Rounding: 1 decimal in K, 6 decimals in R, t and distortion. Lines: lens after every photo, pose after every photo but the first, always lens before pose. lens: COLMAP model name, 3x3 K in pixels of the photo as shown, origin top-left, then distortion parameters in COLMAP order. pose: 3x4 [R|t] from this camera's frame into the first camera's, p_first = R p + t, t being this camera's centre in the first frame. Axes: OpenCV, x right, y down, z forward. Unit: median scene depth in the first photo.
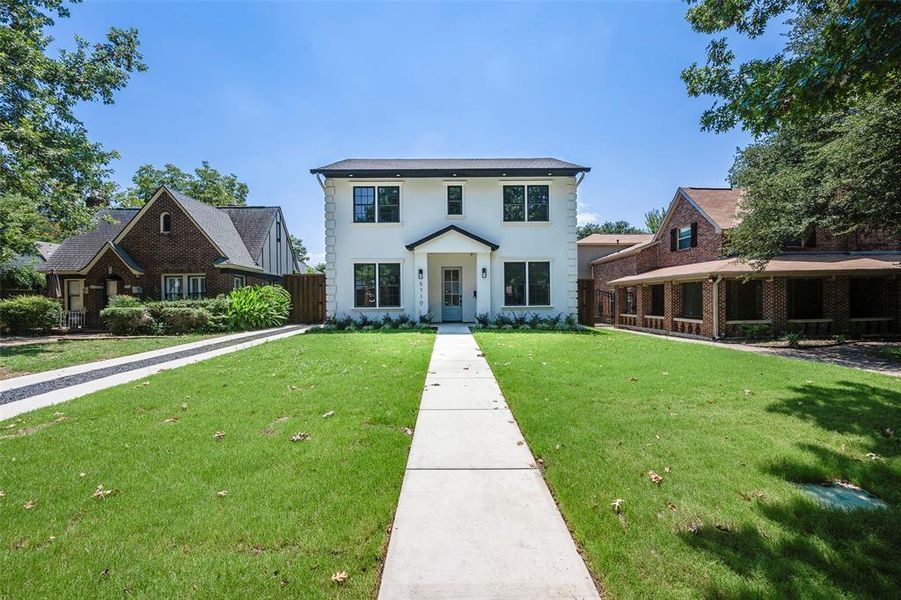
lens RADIAL K [[351.8, 0, 453.1], [0, 351.8, 303.5], [0, 0, 1]] dist [-0.000612, -0.000026]
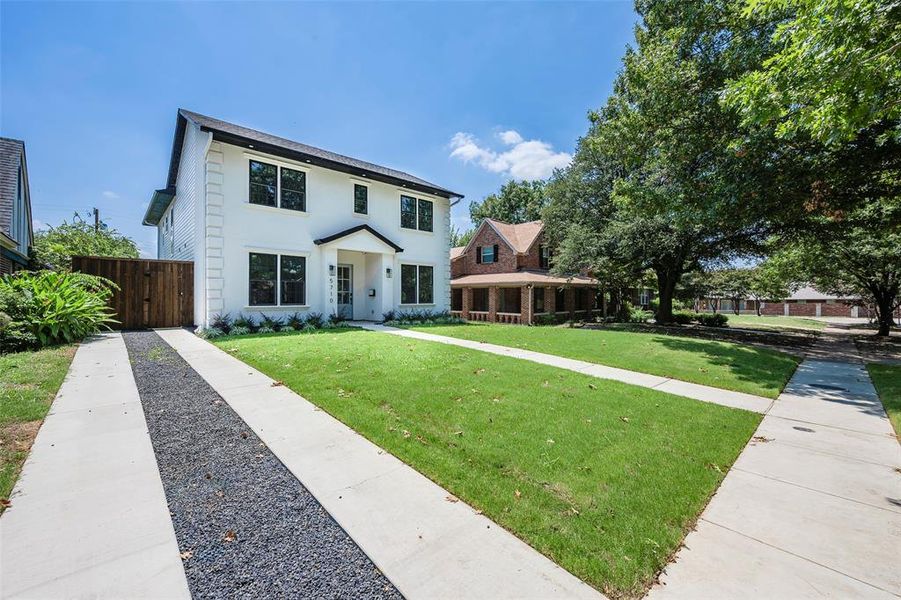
lens RADIAL K [[351.8, 0, 466.4], [0, 351.8, 295.4], [0, 0, 1]] dist [-0.000612, -0.000026]
pose [[0.739873, 0.015324, 0.672572, -0.447412], [-0.003331, 0.999812, -0.019117, 0.001182], [-0.672738, 0.011904, 0.739785, 0.050073]]
